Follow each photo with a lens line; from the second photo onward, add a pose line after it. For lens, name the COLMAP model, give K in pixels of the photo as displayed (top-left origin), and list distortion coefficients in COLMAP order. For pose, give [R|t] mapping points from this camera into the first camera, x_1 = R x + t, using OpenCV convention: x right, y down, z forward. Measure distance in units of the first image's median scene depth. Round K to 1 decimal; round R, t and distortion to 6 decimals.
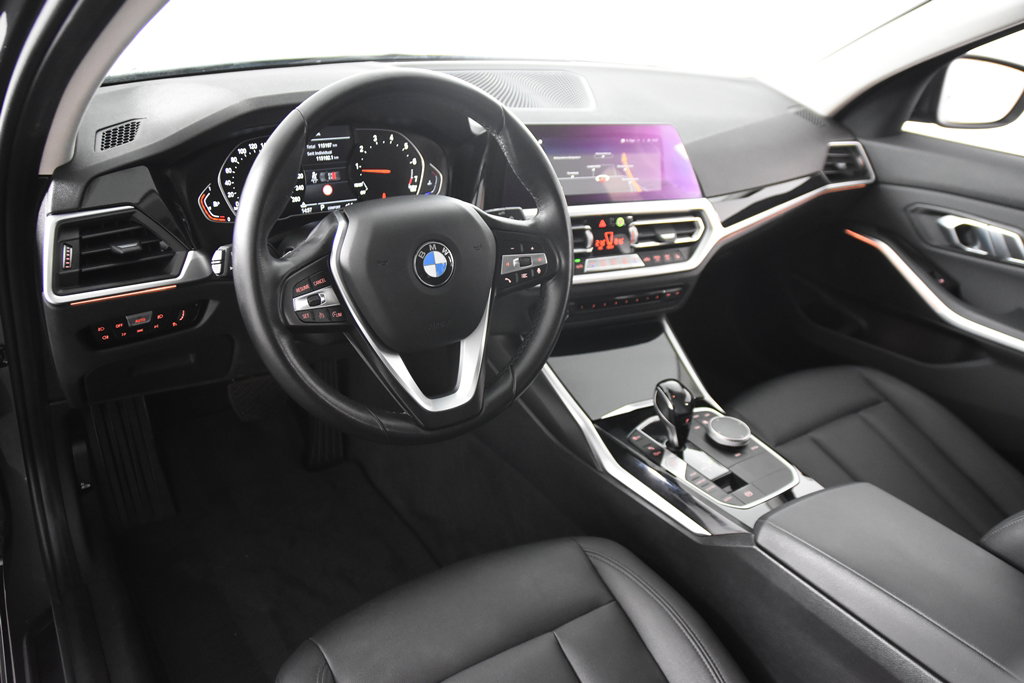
lens RADIAL K [[758.7, 0, 512.0], [0, 758.7, 341.5], [0, 0, 1]] dist [-0.141391, 0.126429]
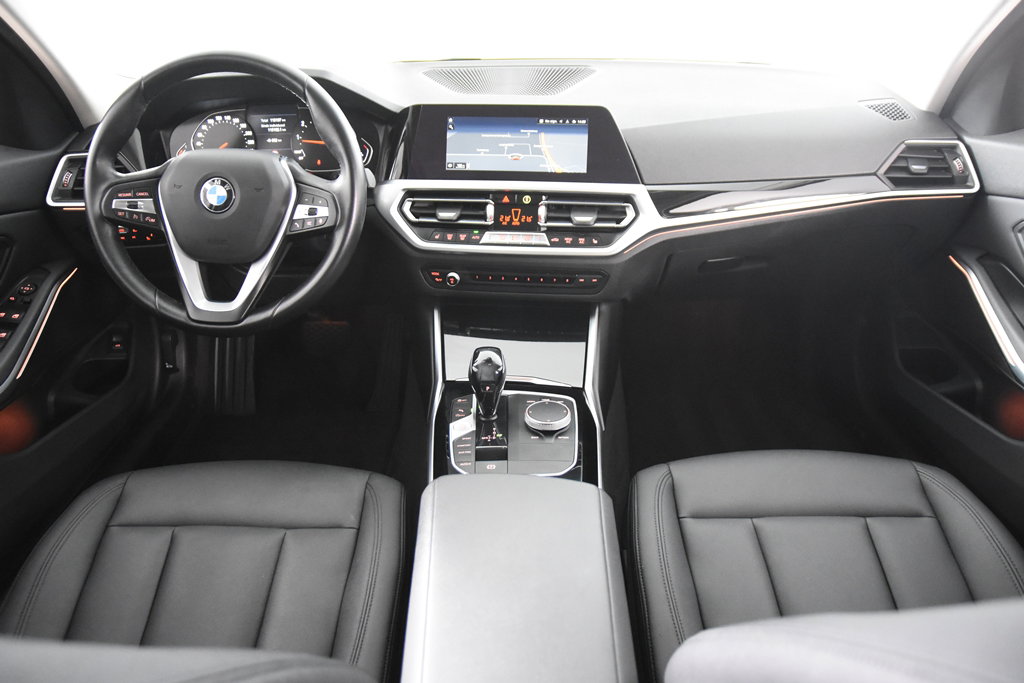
lens RADIAL K [[758.7, 0, 512.0], [0, 758.7, 341.5], [0, 0, 1]] dist [-0.141391, 0.126429]
pose [[0.821863, 0.147850, -0.550164, 0.799137], [-0.184209, 0.982825, -0.011059, 0.050032], [0.539080, 0.110434, 0.834983, 0.178434]]
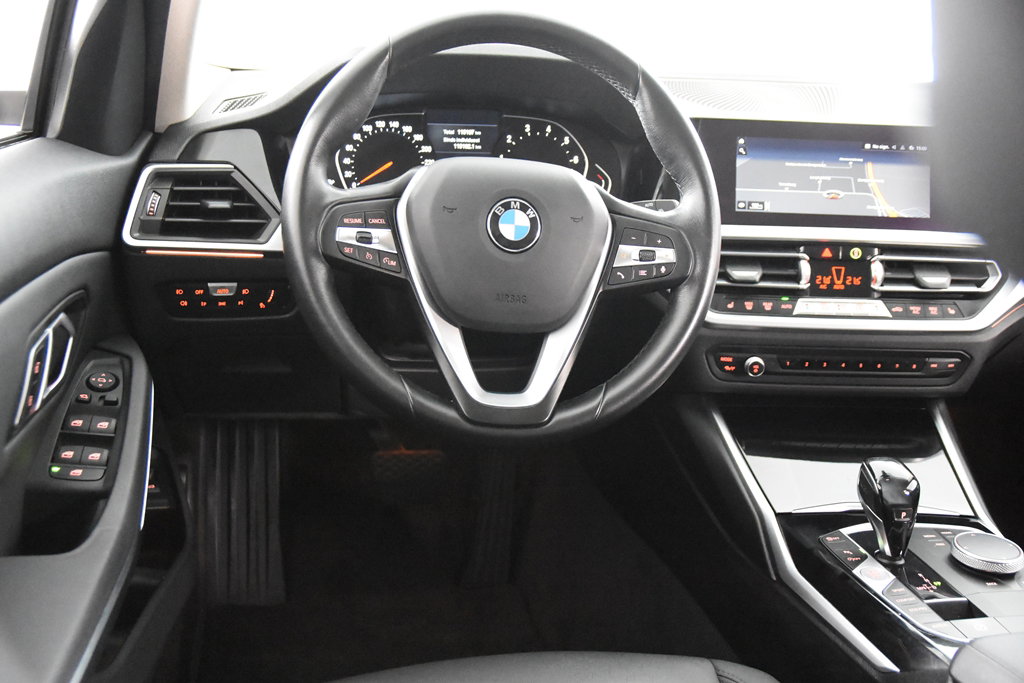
lens RADIAL K [[1060.4, 0, 512.0], [0, 1060.4, 341.5], [0, 0, 1]] dist [-0.001446, 0.013047]
pose [[0.916107, 0.057026, -0.396858, 0.279263], [-0.146184, 0.969203, -0.198183, 0.193727], [0.373334, 0.239571, 0.896229, -0.017207]]
